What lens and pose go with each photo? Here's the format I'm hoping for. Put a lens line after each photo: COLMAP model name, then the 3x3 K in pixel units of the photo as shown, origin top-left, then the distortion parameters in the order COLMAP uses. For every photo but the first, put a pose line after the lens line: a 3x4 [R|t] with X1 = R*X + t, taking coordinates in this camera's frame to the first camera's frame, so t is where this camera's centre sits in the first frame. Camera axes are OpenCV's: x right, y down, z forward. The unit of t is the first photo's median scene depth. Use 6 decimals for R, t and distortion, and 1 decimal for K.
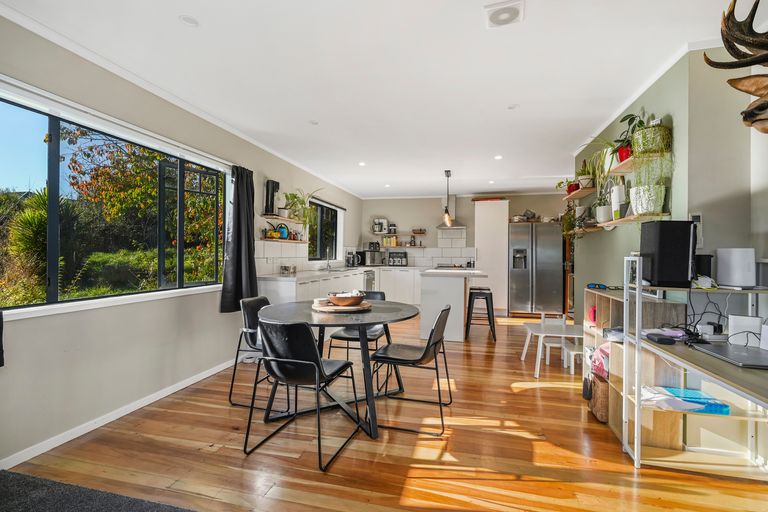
lens RADIAL K [[353.0, 0, 382.7], [0, 353.0, 253.7], [0, 0, 1]] dist [-0.003017, -0.000124]
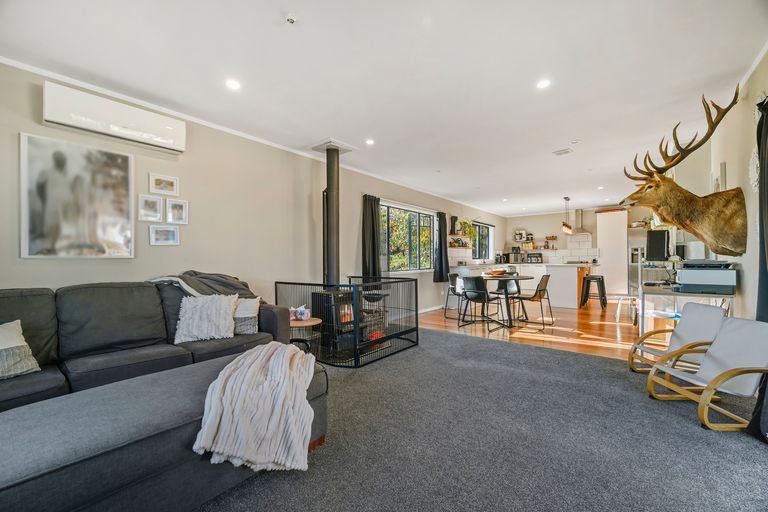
lens RADIAL K [[303.2, 0, 379.4], [0, 303.2, 258.8], [0, 0, 1]] dist [-0.000588, 0.000059]
pose [[0.893886, -0.021488, -0.447778, 0.047305], [0.018854, 0.999769, -0.010338, 0.027403], [0.447897, 0.000799, 0.894085, -0.546767]]
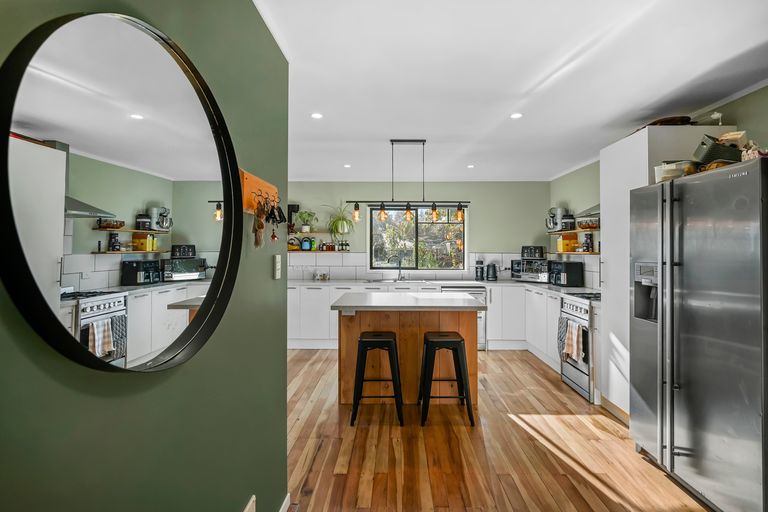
lens RADIAL K [[357.7, 0, 382.2], [0, 357.7, 244.5], [0, 0, 1]] dist [0.004190, 0.000048]
pose [[0.196371, -0.016800, -0.980386, 0.848170], [-0.000007, 0.999853, -0.017135, -0.035689], [0.980530, 0.003371, 0.196342, 0.904178]]
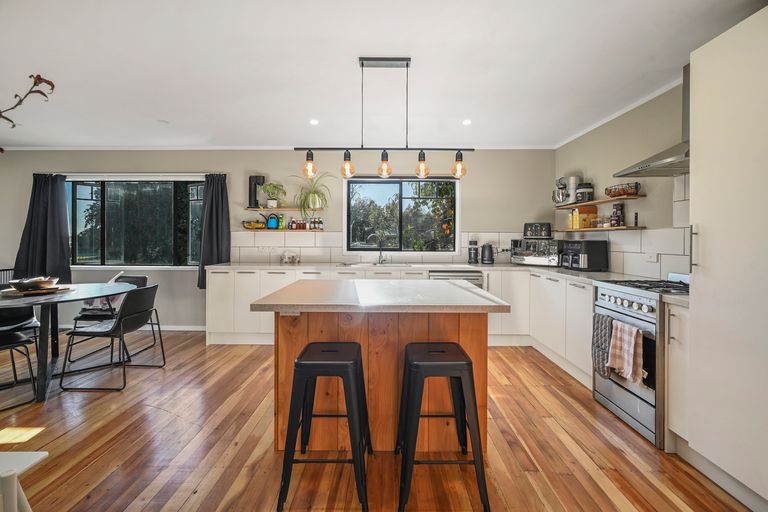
lens RADIAL K [[303.2, 0, 379.0], [0, 303.2, 245.0], [0, 0, 1]] dist [-0.000588, 0.000059]
pose [[0.207047, 0.018220, -0.978161, 0.575637], [-0.001338, 0.999831, 0.018341, -0.009665], [0.978330, -0.002489, 0.207037, 0.998847]]
